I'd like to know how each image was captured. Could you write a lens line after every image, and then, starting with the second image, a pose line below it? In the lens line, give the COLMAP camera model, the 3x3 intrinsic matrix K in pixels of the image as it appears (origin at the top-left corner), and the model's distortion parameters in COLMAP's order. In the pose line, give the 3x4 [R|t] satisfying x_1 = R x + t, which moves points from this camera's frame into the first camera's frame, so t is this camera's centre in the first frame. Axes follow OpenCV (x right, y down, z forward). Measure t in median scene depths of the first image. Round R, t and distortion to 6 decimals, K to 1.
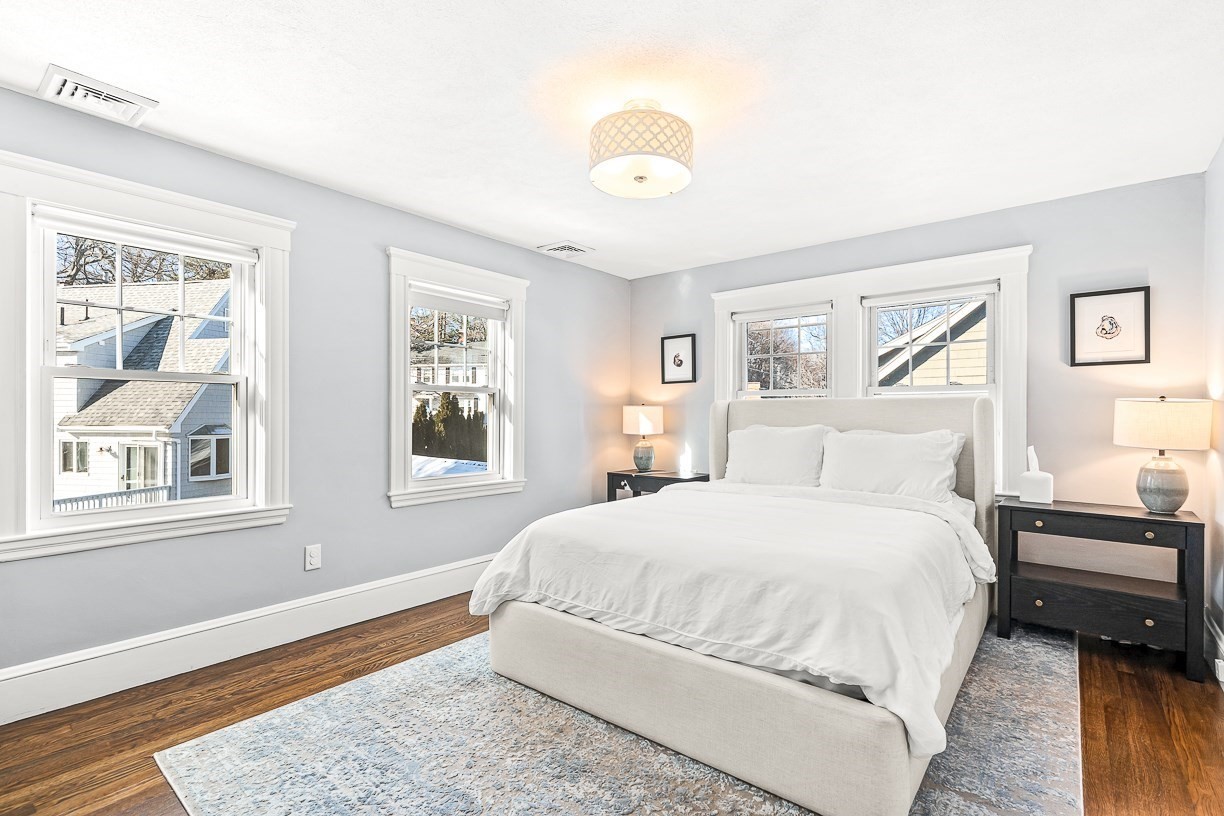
lens RADIAL K [[566.8, 0, 614.8], [0, 566.8, 413.6], [0, 0, 1]] dist [-0.002389, 0.000126]
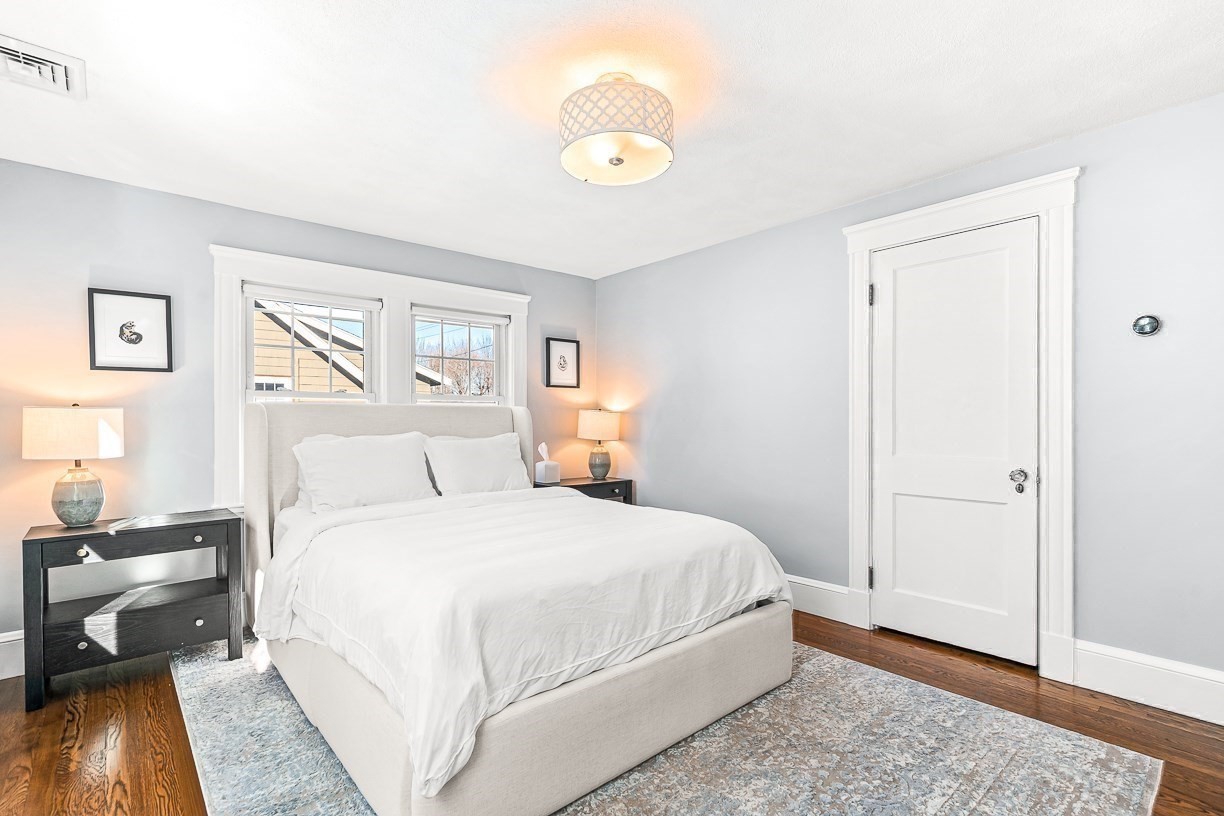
lens RADIAL K [[566.8, 0, 613.7], [0, 566.8, 411.7], [0, 0, 1]] dist [-0.002389, 0.000126]
pose [[0.170720, 0.011342, 0.985254, -0.675907], [0.002299, 0.999926, -0.011910, -0.002258], [-0.985317, 0.004299, 0.170681, 0.661202]]
